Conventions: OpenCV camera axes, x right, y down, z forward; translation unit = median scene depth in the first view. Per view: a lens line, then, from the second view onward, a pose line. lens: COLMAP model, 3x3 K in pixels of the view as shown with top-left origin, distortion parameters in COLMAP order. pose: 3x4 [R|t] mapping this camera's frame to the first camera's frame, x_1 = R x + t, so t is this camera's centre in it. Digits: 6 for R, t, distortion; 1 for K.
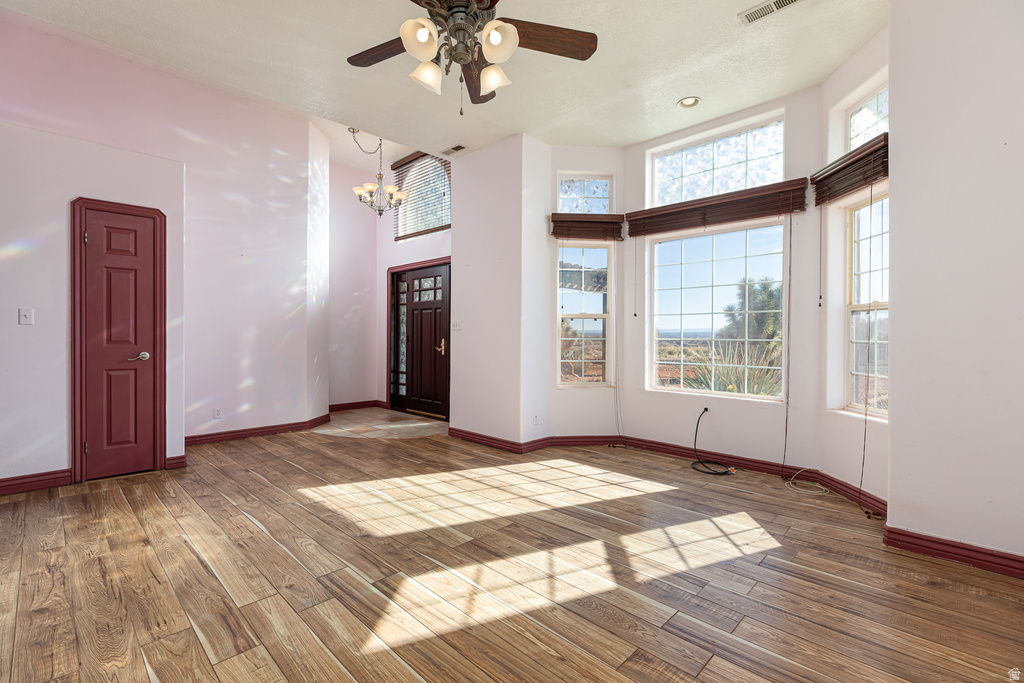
lens RADIAL K [[458.9, 0, 518.8], [0, 458.9, 338.1], [0, 0, 1]] dist [0.000955, -0.001150]
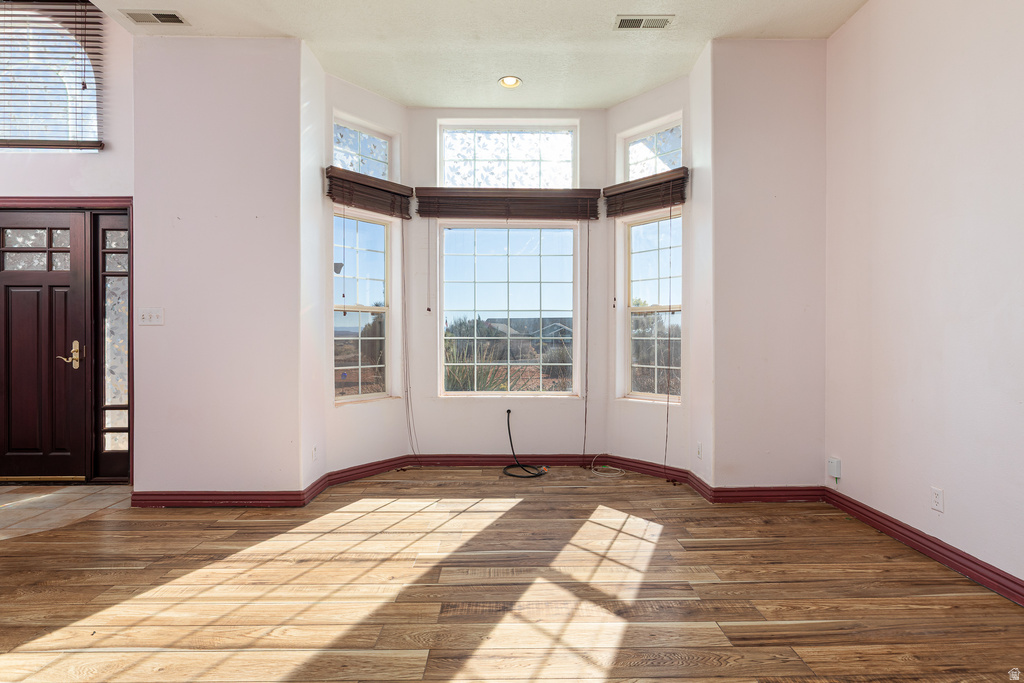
lens RADIAL K [[493.0, 0, 522.8], [0, 493.0, 340.8], [0, 0, 1]] dist [-0.005379, -0.000570]
pose [[0.705165, -0.010140, 0.708971, -0.257495], [0.006654, 0.999948, 0.007683, 0.001110], [-0.709012, -0.000700, 0.705196, 0.224626]]
